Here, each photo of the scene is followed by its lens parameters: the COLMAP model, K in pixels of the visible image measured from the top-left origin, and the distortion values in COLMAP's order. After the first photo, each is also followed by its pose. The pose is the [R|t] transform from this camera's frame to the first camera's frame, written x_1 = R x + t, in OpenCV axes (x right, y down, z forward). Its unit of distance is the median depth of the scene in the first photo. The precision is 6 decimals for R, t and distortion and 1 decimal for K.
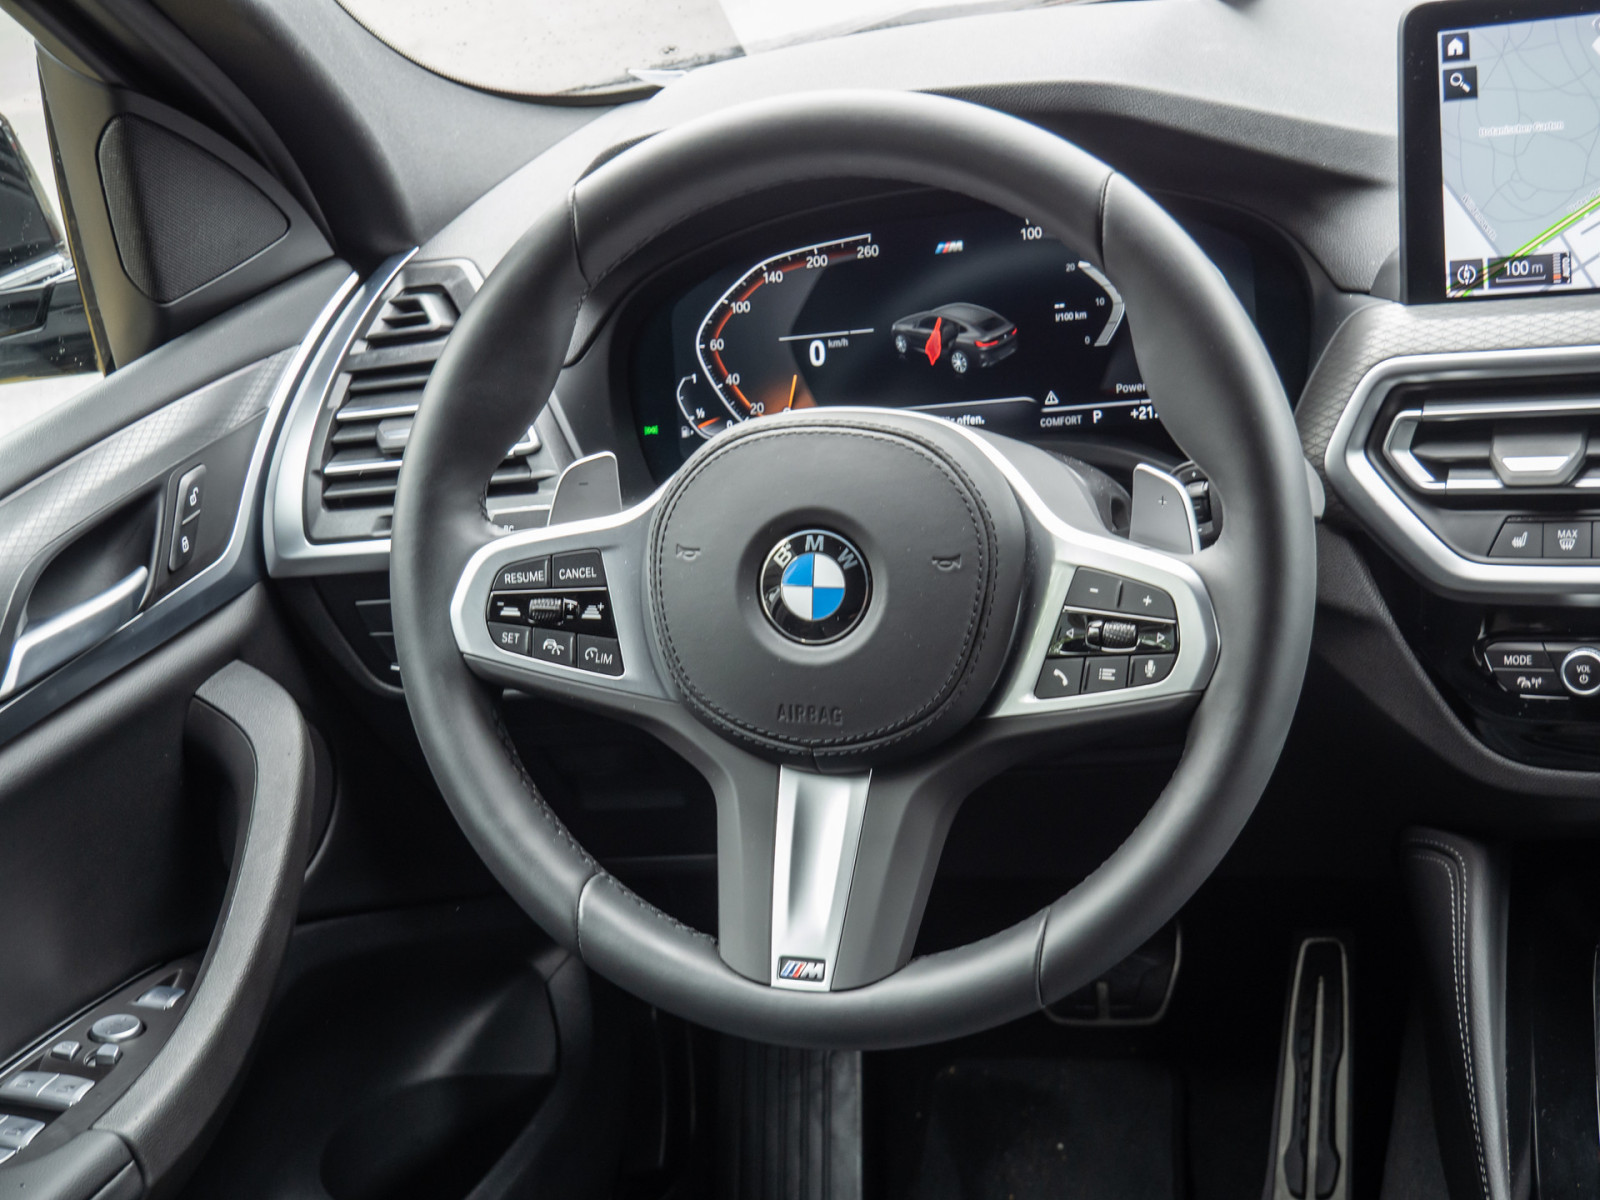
lens RADIAL K [[2343.3, 0, 811.1], [0, 2343.3, 624.4], [0, 0, 1]] dist [0.023641, 0.000000]
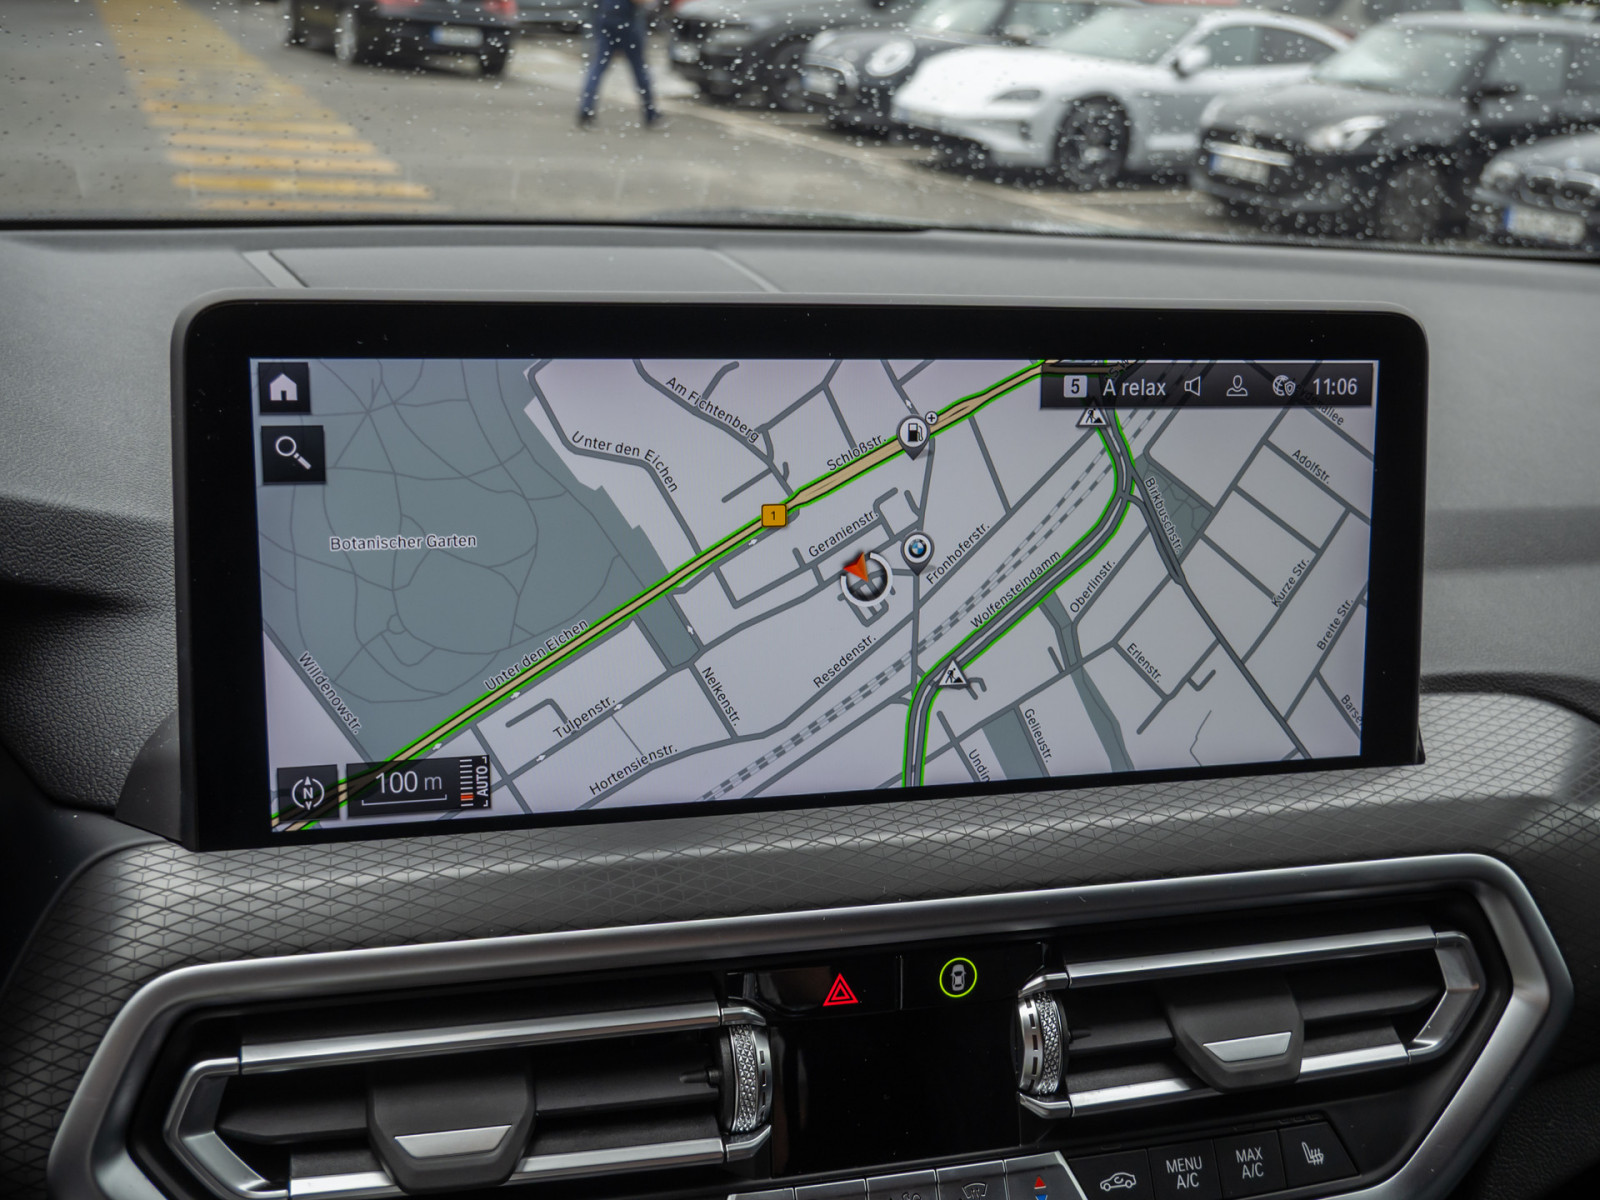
lens RADIAL K [[1722.2, 0, 809.5], [0, 1722.2, 621.8], [0, 0, 1]] dist [-0.002895, 0.000000]
pose [[0.757616, -0.001931, 0.652698, 0.098362], [0.051928, 0.997004, -0.057326, -0.151511], [-0.650632, 0.077324, 0.755446, 0.581357]]
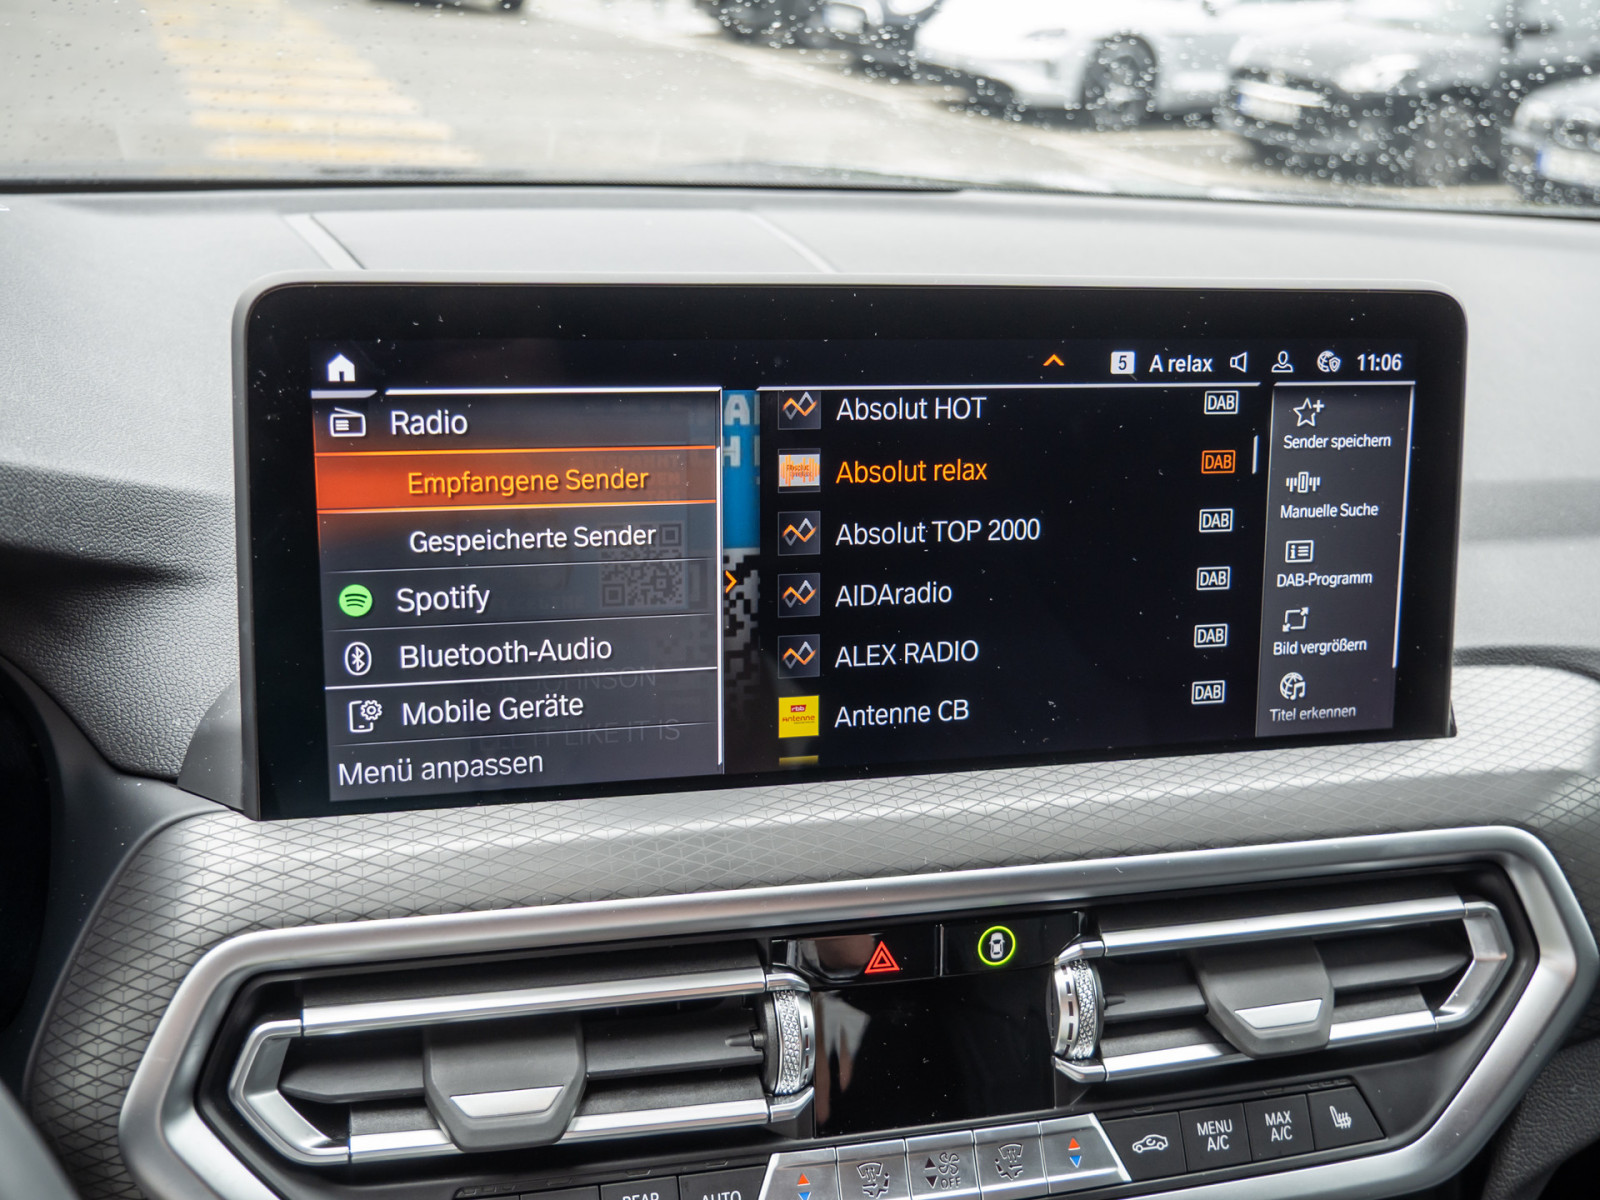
lens RADIAL K [[1722.2, 0, 809.0], [0, 1722.2, 627.0], [0, 0, 1]] dist [-0.002895, 0.000000]
pose [[0.765596, -0.020749, 0.642987, 0.089201], [0.046142, 0.998677, -0.022714, -0.158928], [-0.641664, 0.047059, 0.765541, 0.578858]]
